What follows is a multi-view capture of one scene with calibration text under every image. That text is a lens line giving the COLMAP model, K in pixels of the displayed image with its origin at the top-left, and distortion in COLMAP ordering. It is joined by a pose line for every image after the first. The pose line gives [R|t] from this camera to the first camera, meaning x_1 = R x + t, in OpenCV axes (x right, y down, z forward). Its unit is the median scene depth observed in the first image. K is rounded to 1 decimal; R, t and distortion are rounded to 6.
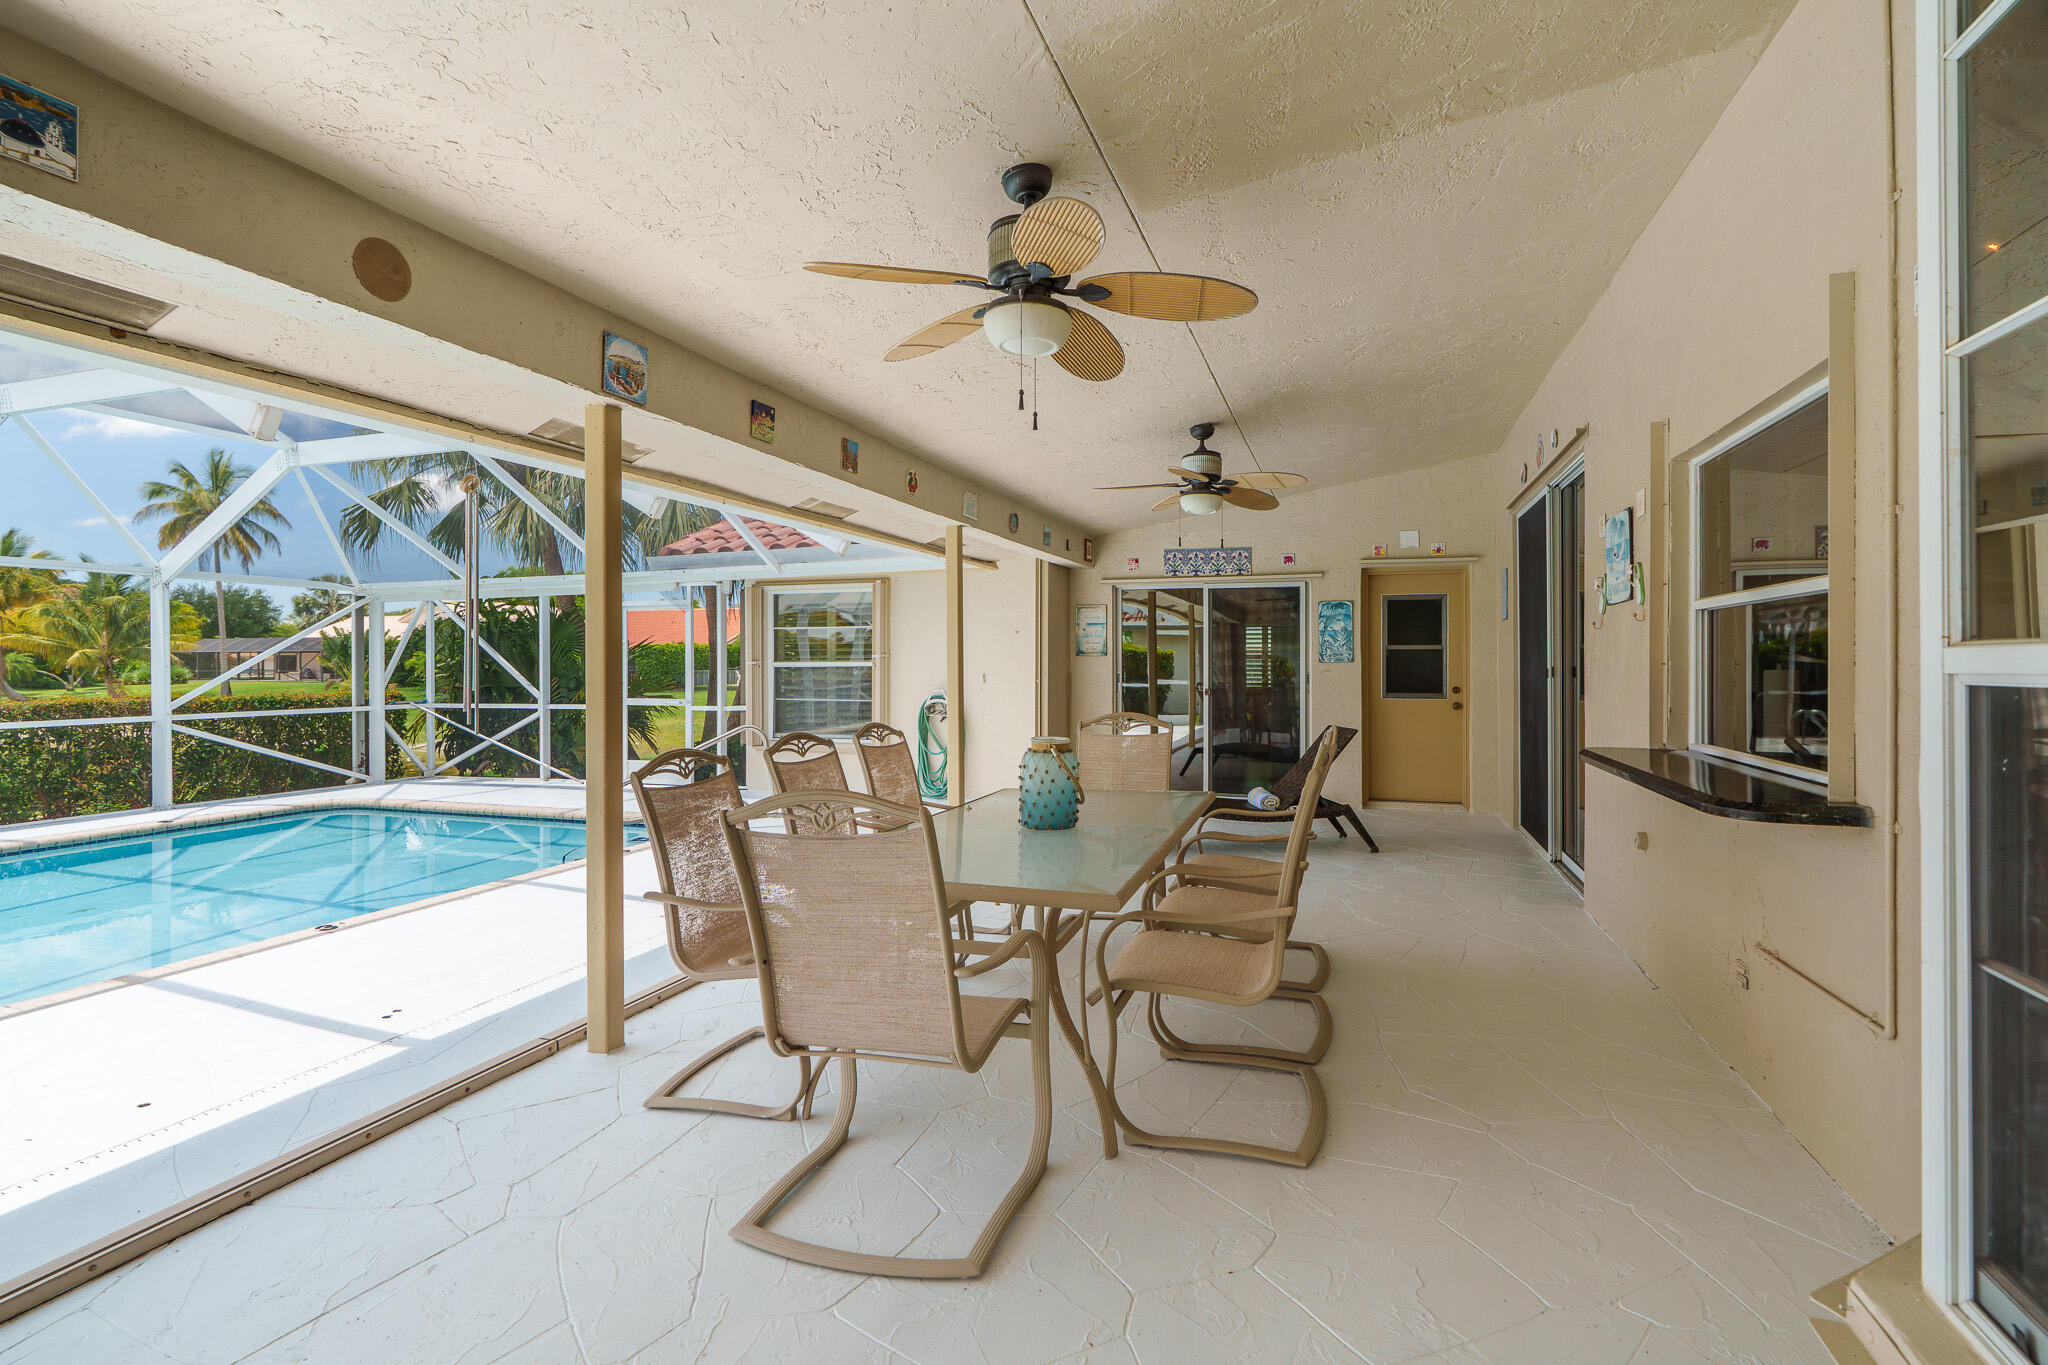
lens RADIAL K [[1014.6, 0, 1024.0], [0, 1014.6, 682.5], [0, 0, 1]] dist [-0.005115, -0.000467]
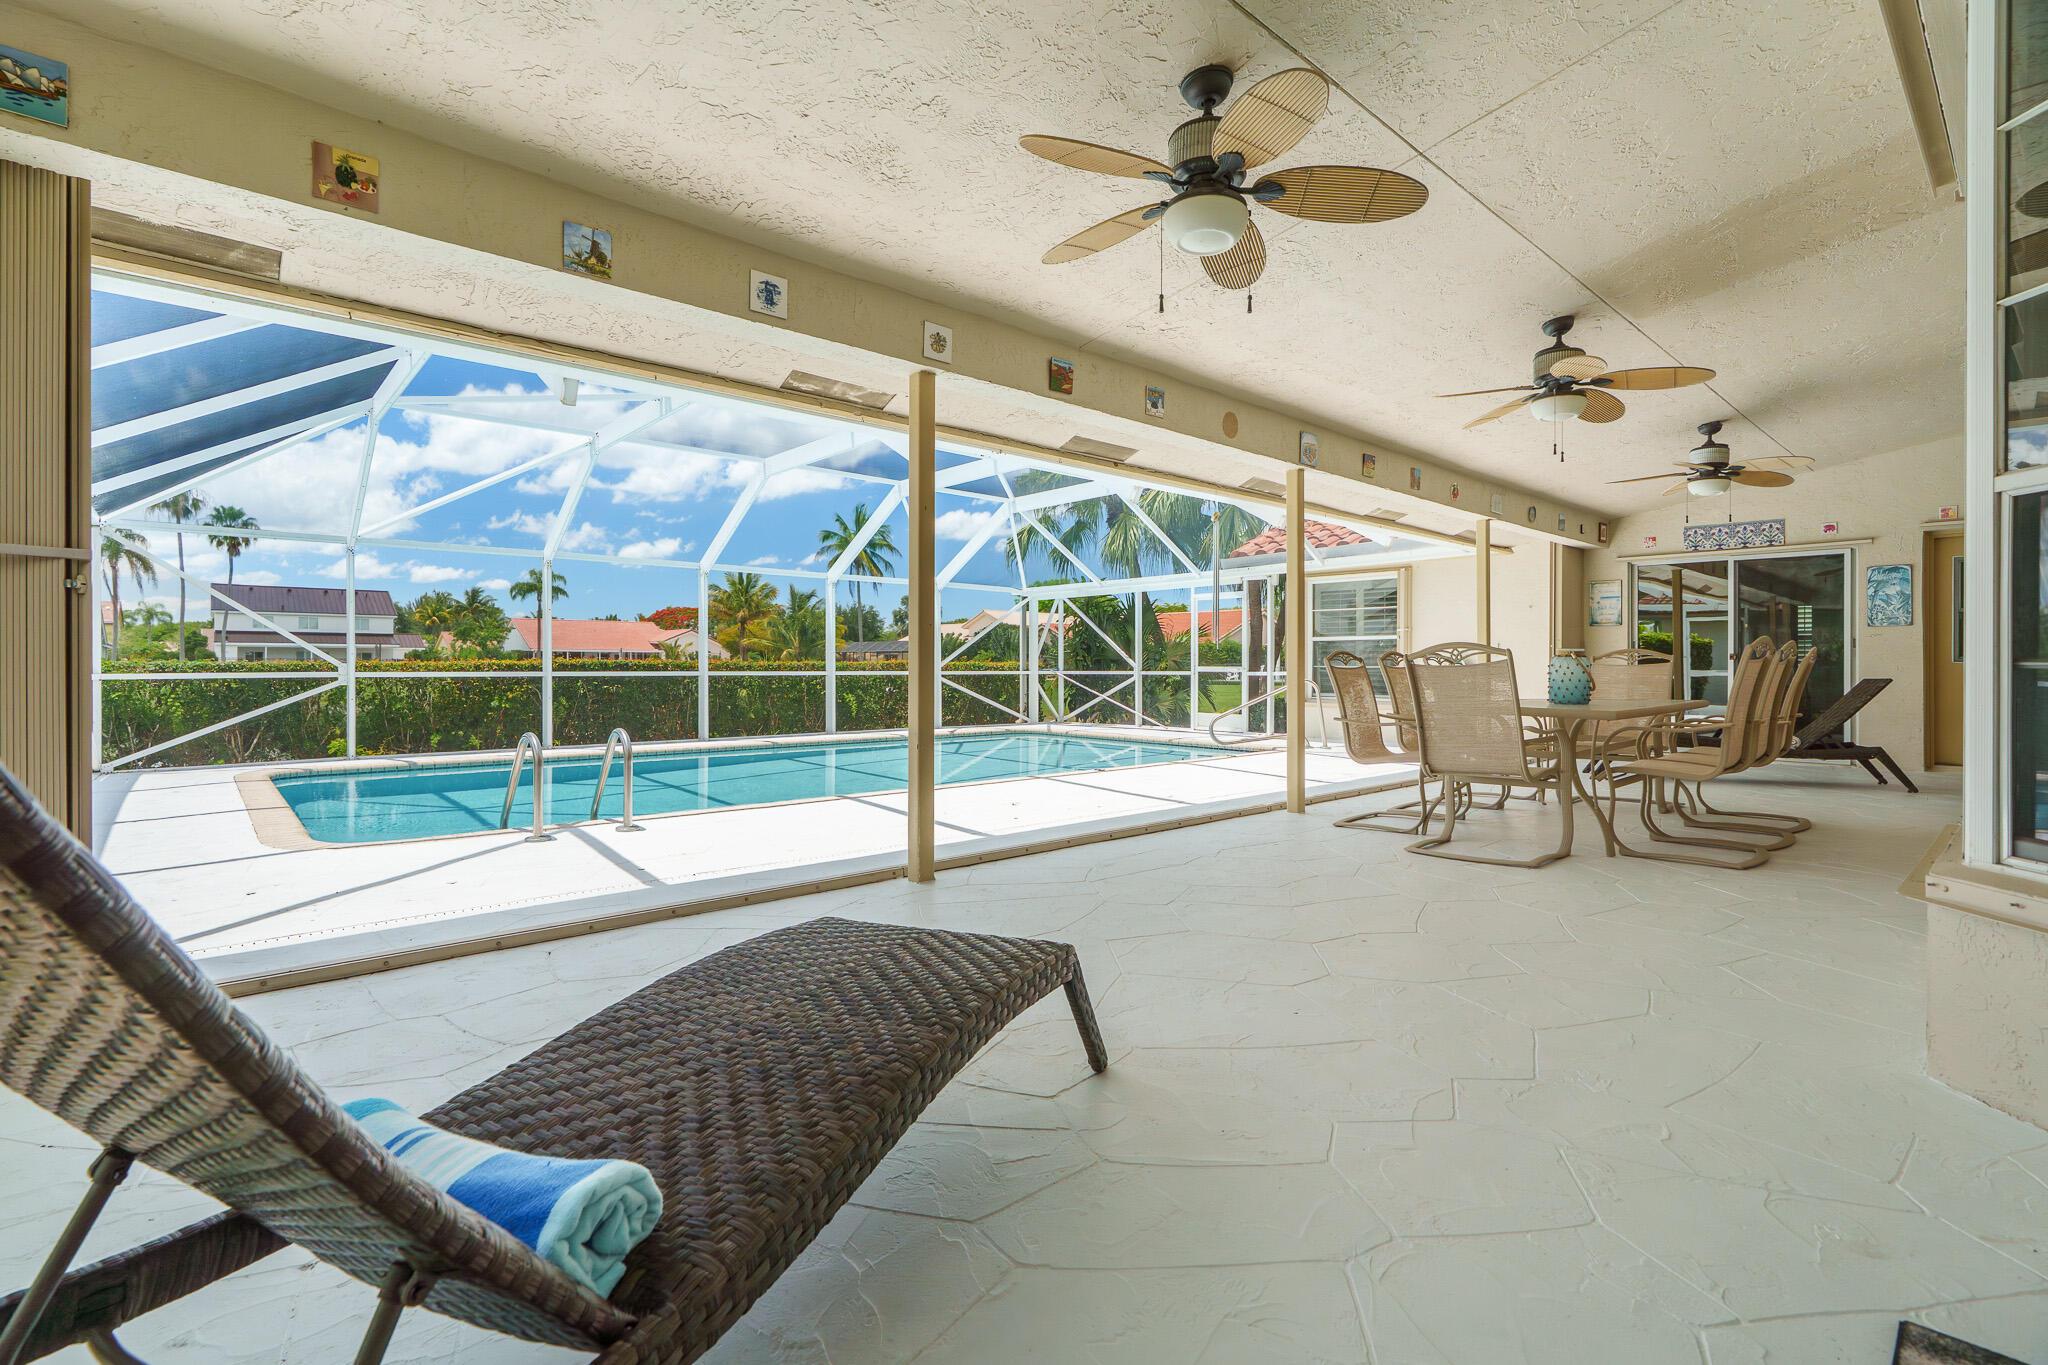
lens RADIAL K [[914.3, 0, 1033.0], [0, 914.3, 666.1], [0, 0, 1]] dist [0.001470, 0.001124]
pose [[0.879558, 0.002244, -0.475785, -0.011039], [-0.005934, 0.999963, -0.006253, 0.032750], [0.475754, 0.008323, 0.879539, -0.226269]]
